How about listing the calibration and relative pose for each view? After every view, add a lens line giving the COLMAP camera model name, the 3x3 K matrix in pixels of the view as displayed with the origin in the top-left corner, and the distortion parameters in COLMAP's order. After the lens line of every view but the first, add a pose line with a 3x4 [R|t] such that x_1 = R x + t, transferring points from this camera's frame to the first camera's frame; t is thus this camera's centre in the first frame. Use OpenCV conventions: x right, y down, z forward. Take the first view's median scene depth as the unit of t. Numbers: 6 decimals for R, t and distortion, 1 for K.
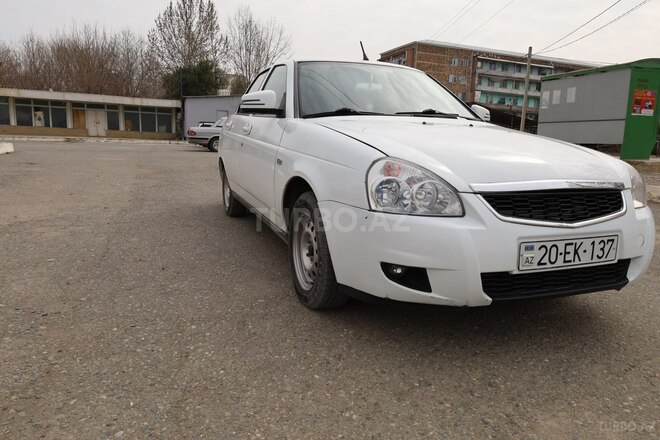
lens RADIAL K [[448.3, 0, 331.9], [0, 448.3, 218.5], [0, 0, 1]] dist [-0.007699, 0.000200]
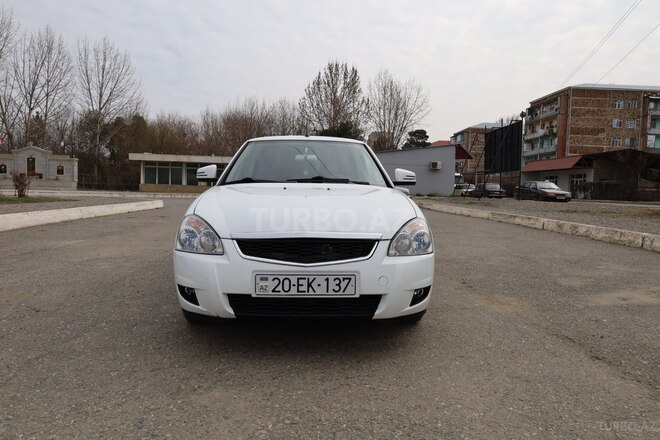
lens RADIAL K [[455.9, 0, 332.0], [0, 455.9, 218.0], [0, 0, 1]] dist [-0.004253, 0.000337]
pose [[0.947256, 0.003591, -0.320459, 0.156990], [-0.042098, 0.992667, -0.113313, 0.004168], [0.317702, 0.120827, 0.940461, -0.043180]]
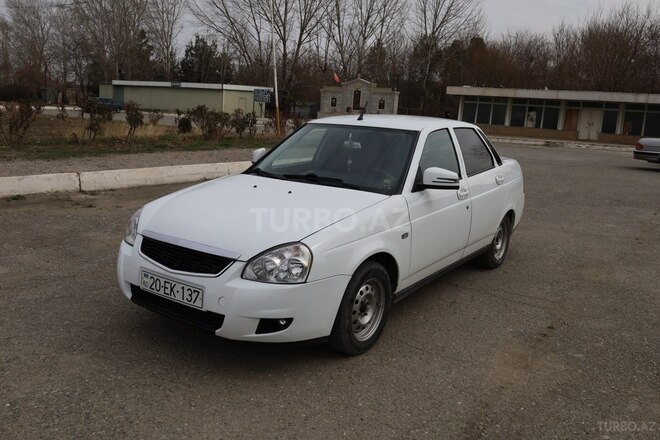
lens RADIAL K [[562.4, 0, 330.0], [0, 562.4, 220.0], [0, 0, 1]] dist [-0.000302, -0.004855]
pose [[0.541841, 0.156249, -0.825830, 0.344297], [-0.181085, 0.981194, 0.066832, -0.054201], [0.820742, 0.113333, 0.559945, 0.056095]]
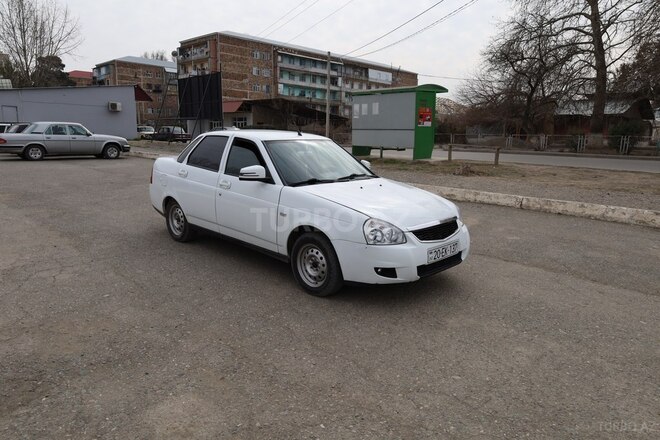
lens RADIAL K [[448.3, 0, 331.9], [0, 448.3, 218.5], [0, 0, 1]] dist [-0.007699, 0.000200]
pose [[0.910284, -0.093044, 0.403392, -0.134082], [0.081900, 0.995632, 0.044832, -0.036467], [-0.405801, -0.007772, 0.913928, -0.129050]]
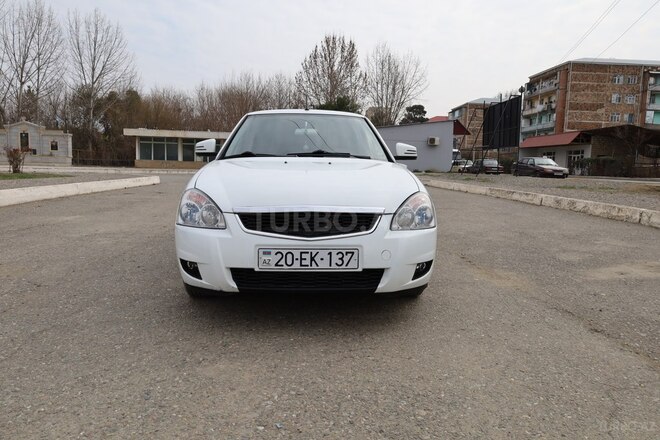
lens RADIAL K [[455.9, 0, 332.0], [0, 455.9, 218.0], [0, 0, 1]] dist [-0.004253, 0.000337]
pose [[0.949515, 0.019943, -0.313087, 0.153957], [-0.041379, 0.997220, -0.061971, 0.005211], [0.310980, 0.071798, 0.947701, -0.042720]]
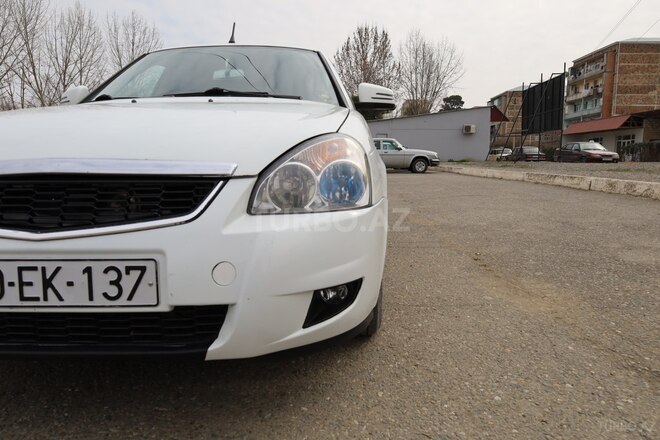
lens RADIAL K [[448.3, 0, 331.9], [0, 448.3, 218.5], [0, 0, 1]] dist [-0.007699, 0.000200]
pose [[0.918671, 0.012583, -0.394823, 0.164878], [-0.032879, 0.998460, -0.044681, 0.000891], [0.393653, 0.054029, 0.917670, 0.092659]]
